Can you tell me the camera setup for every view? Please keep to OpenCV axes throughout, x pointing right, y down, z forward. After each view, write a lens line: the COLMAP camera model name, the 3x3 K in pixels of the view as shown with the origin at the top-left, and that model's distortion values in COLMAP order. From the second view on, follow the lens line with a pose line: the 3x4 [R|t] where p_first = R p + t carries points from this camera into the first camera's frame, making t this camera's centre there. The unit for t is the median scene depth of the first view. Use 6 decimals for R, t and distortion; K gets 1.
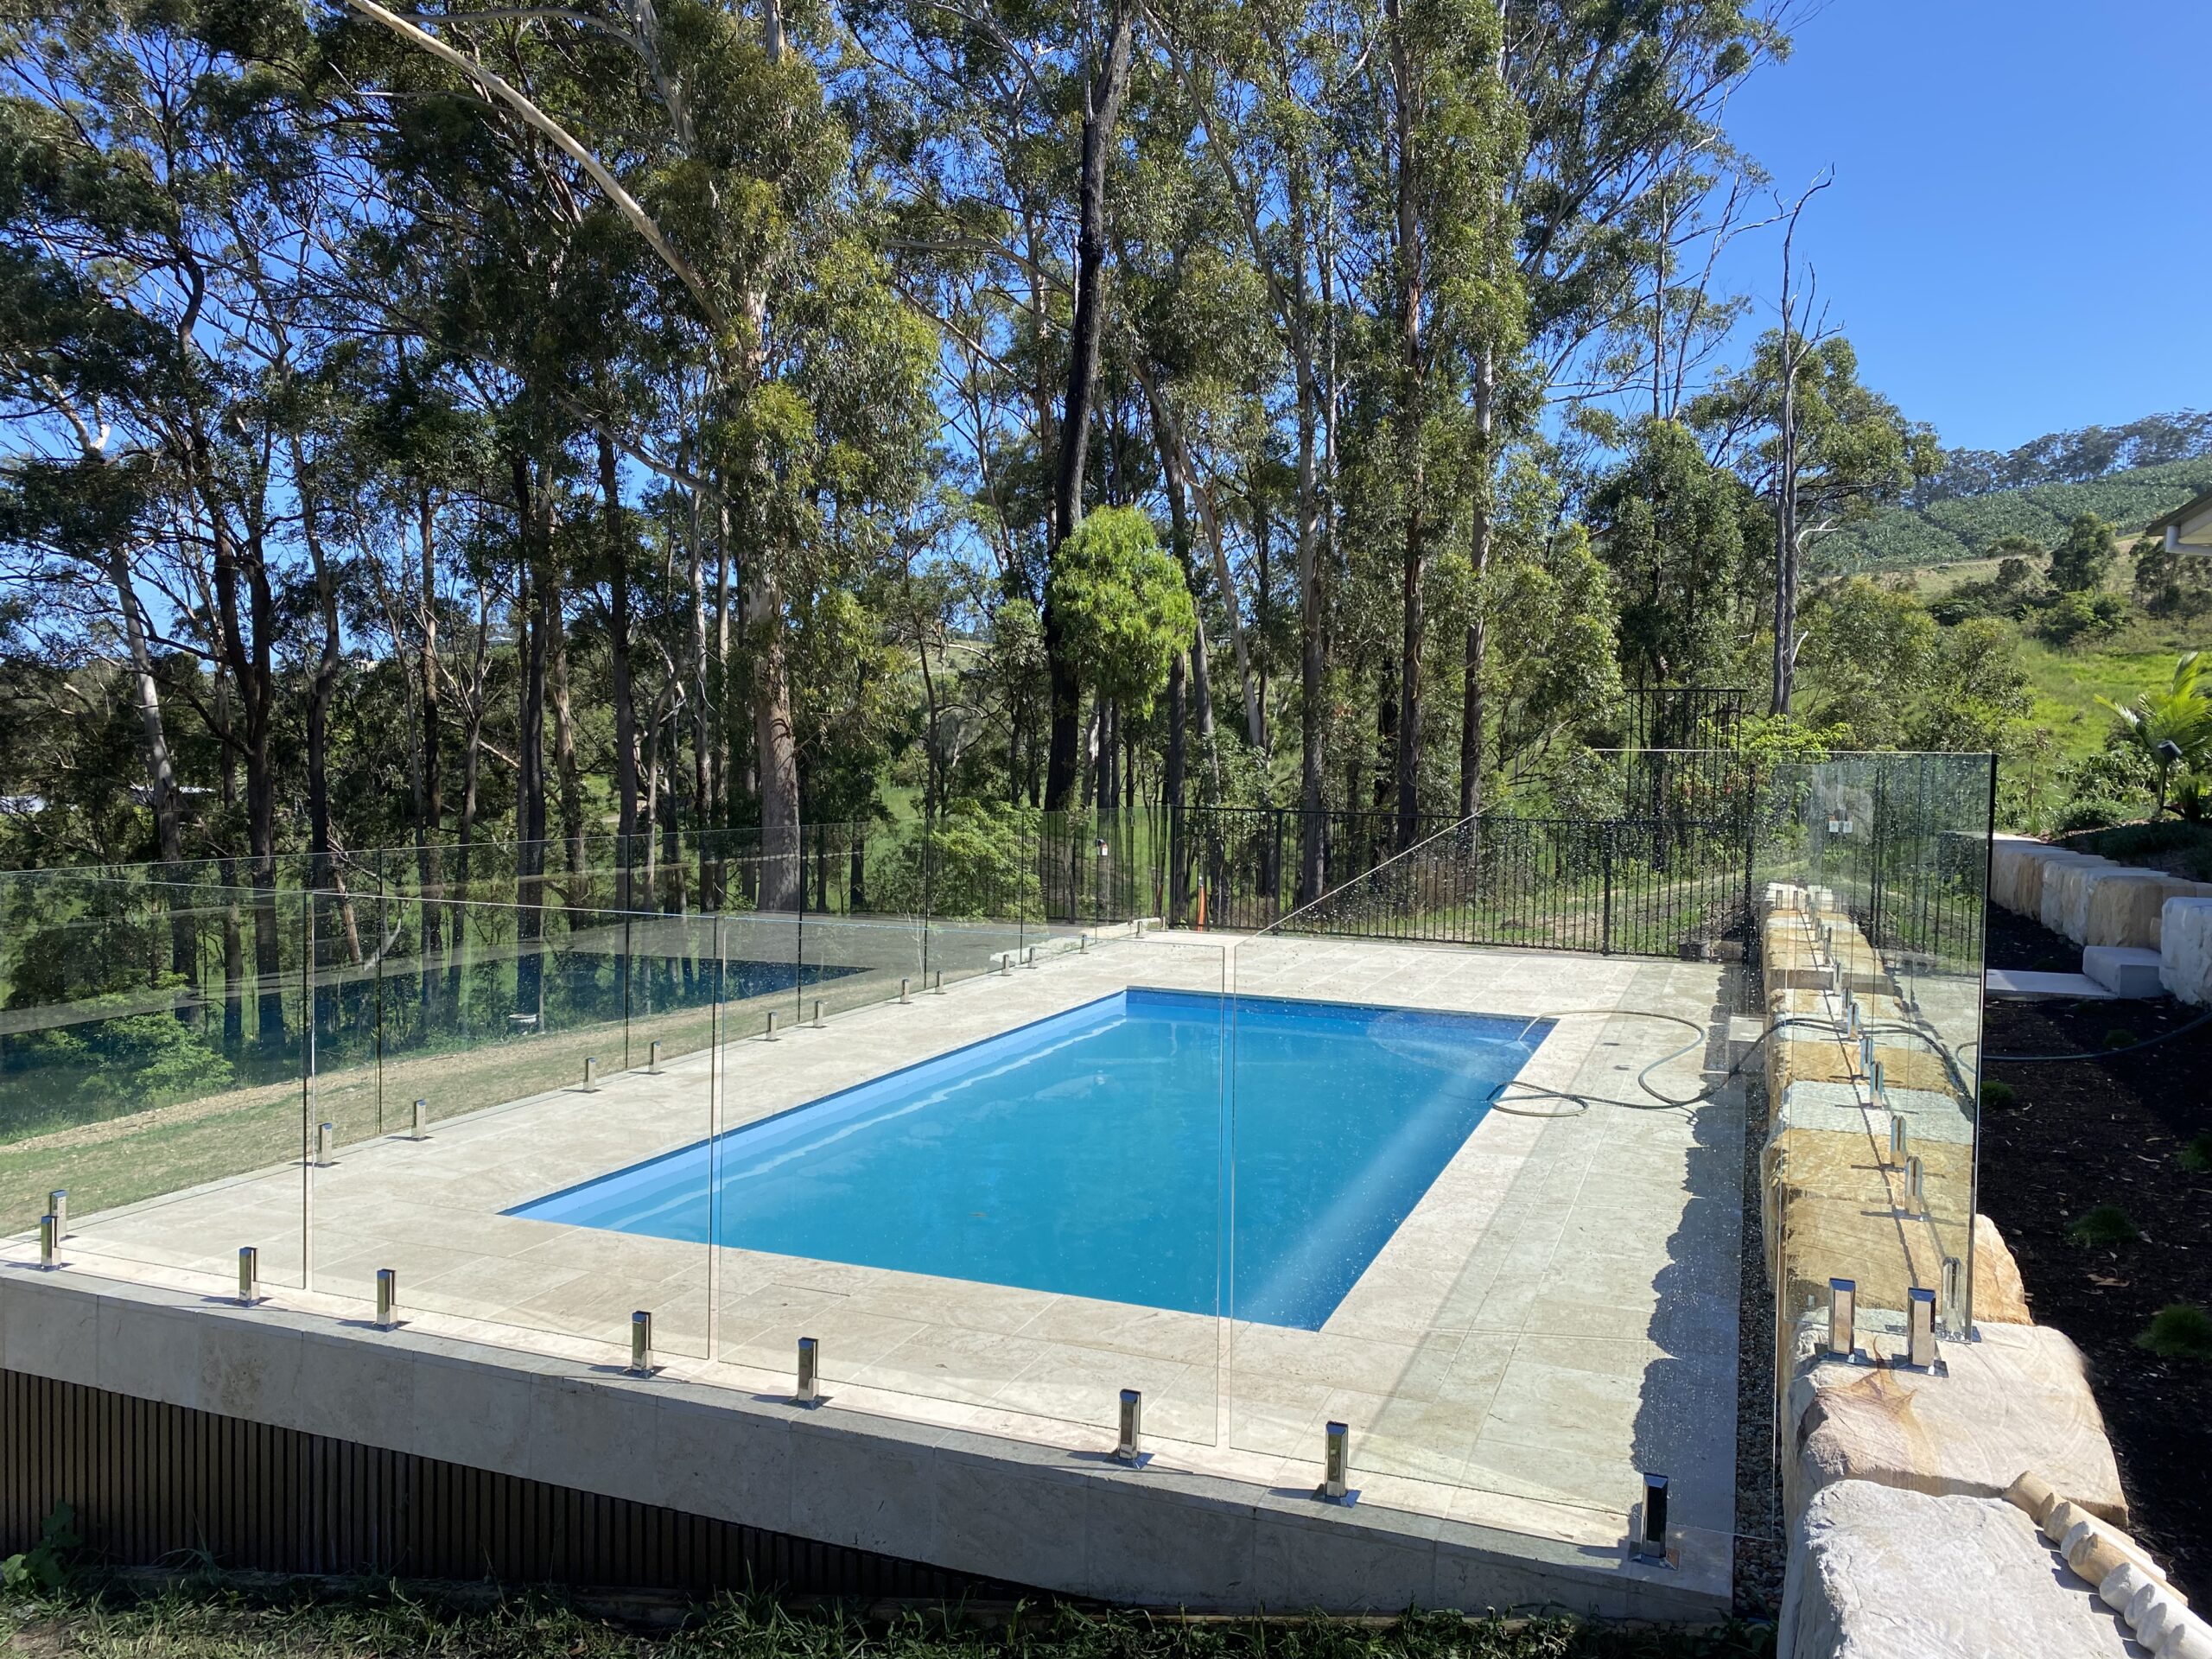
lens RADIAL K [[1673.4, 0, 1106.0], [0, 1673.4, 829.5], [0, 0, 1]] dist [0.055482, -0.052658]
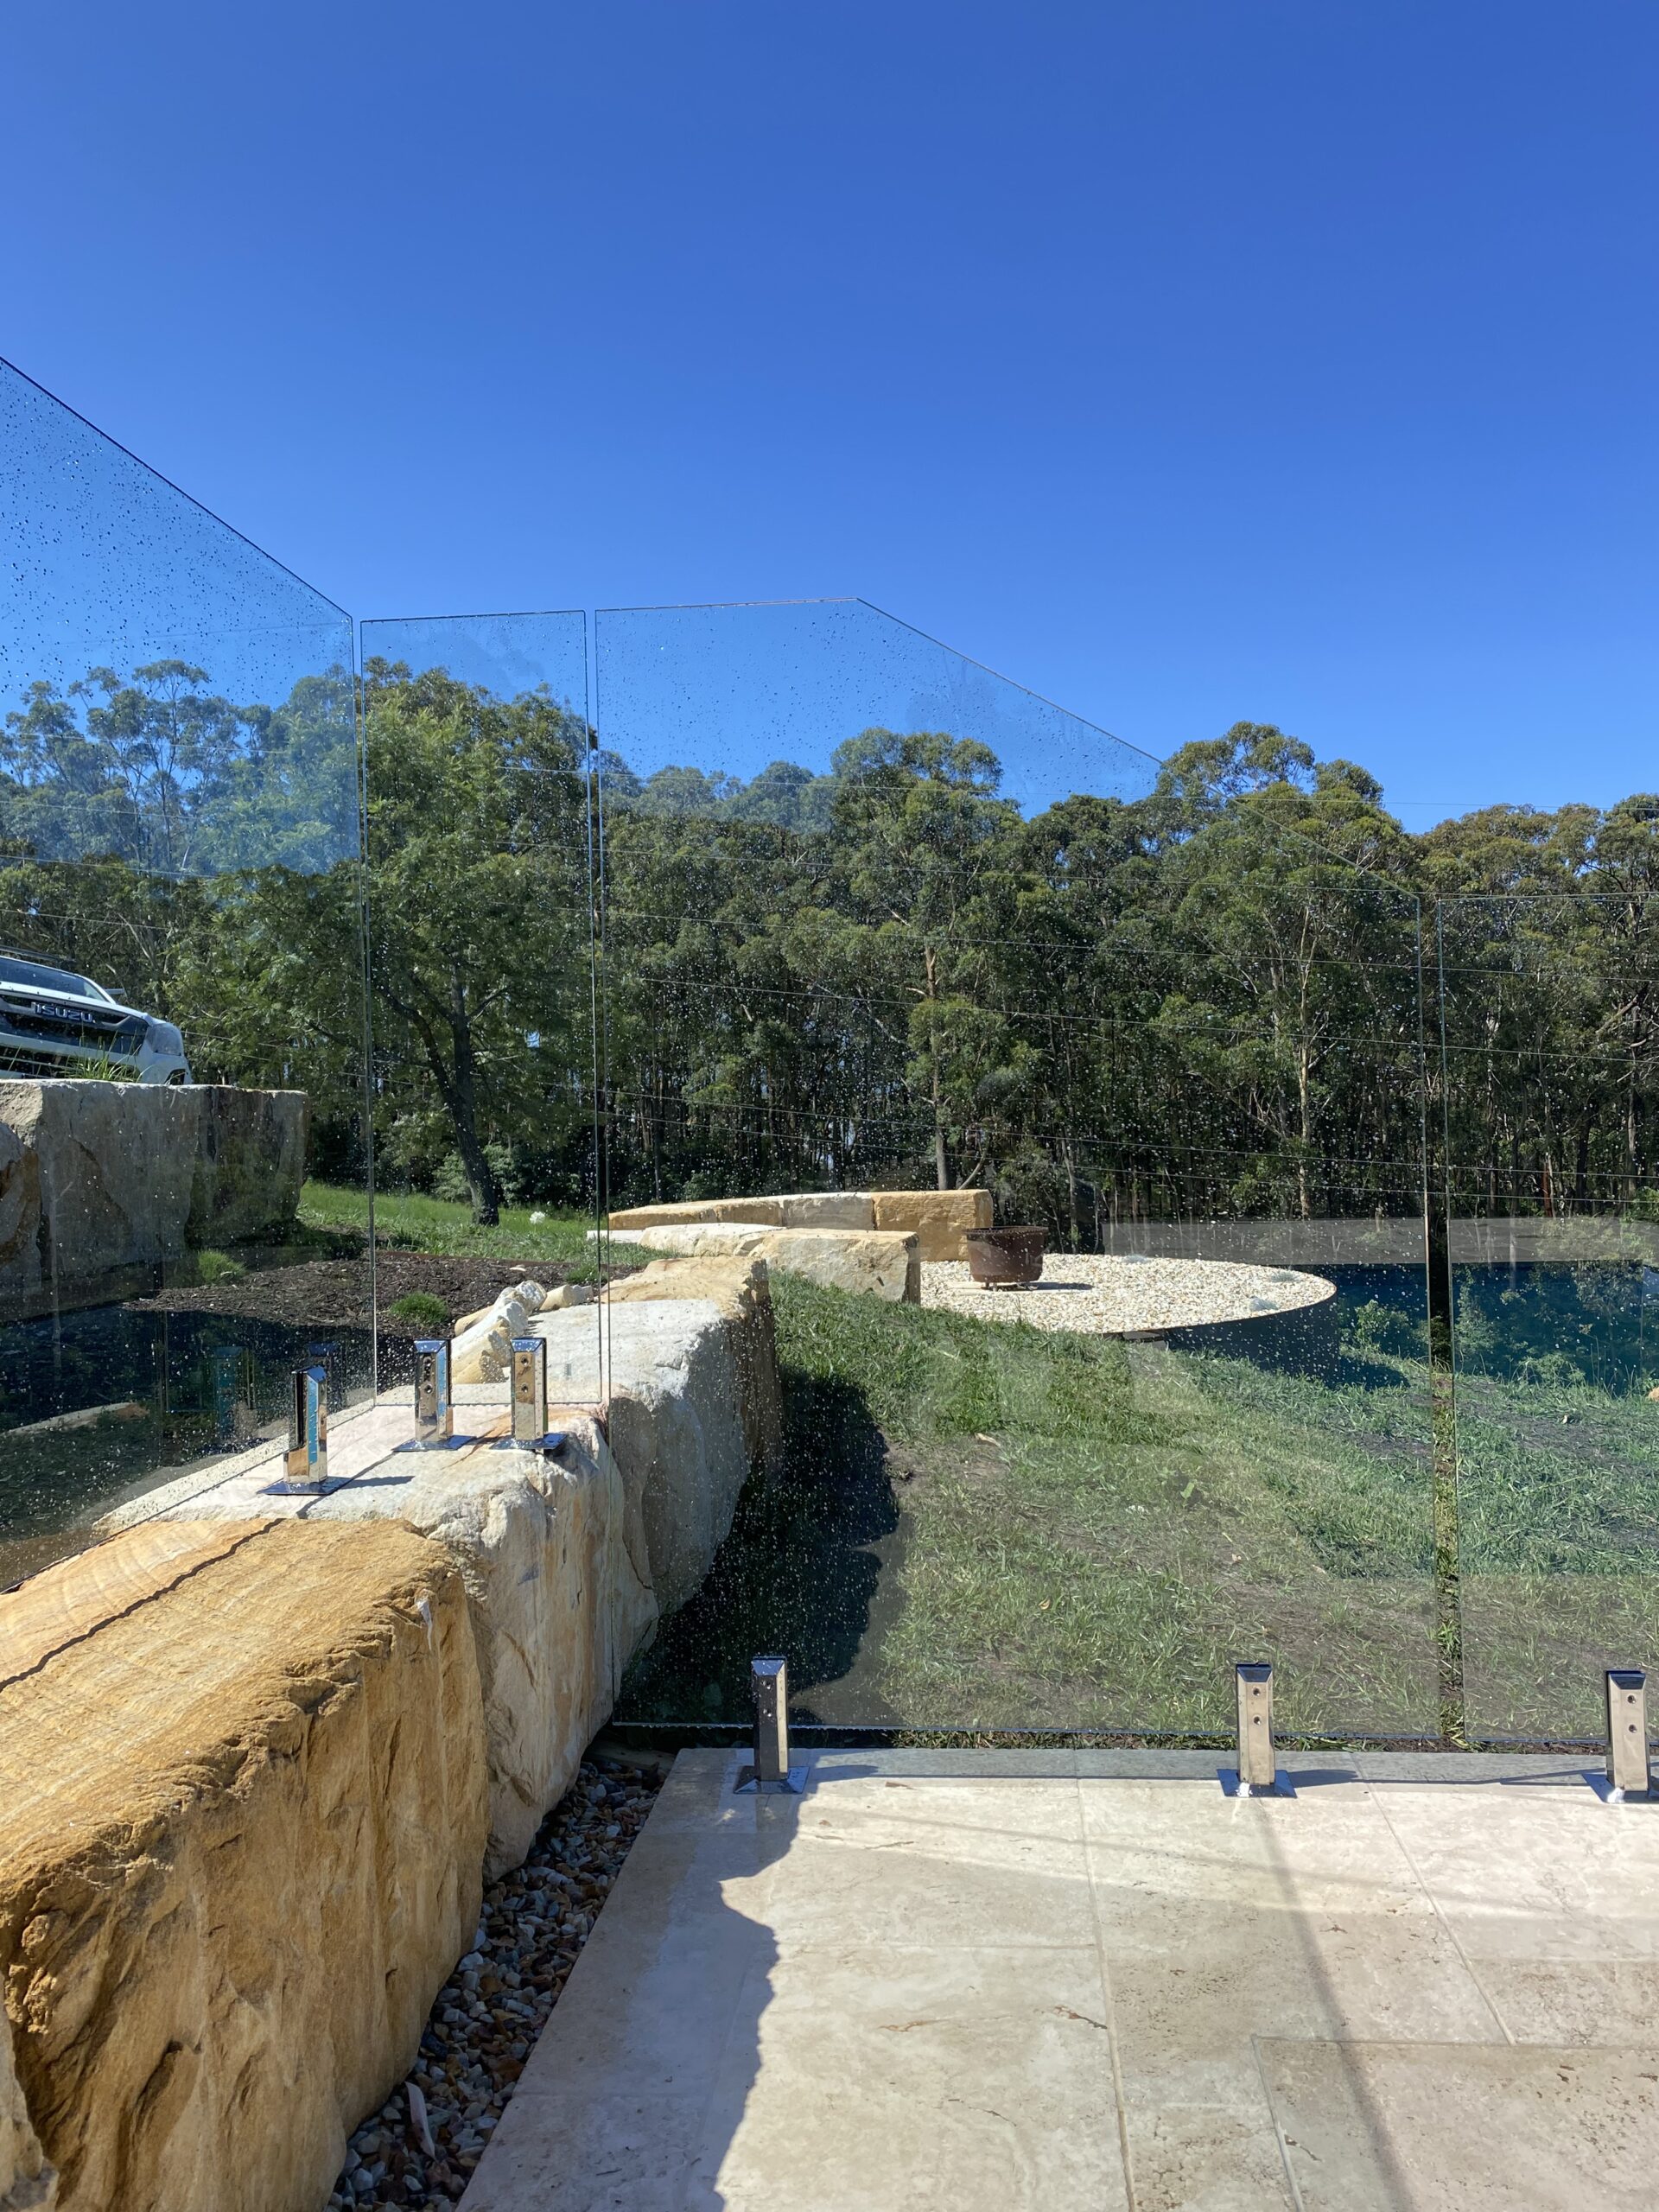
lens RADIAL K [[1673.4, 0, 829.5], [0, 1673.4, 1106.0], [0, 0, 1]] dist [0.055482, -0.052658]
pose [[-0.962151, 0.007963, -0.272400, 0.411949], [-0.003819, 0.999081, 0.042695, 0.113415], [0.272489, 0.042119, -0.961236, 1.408393]]
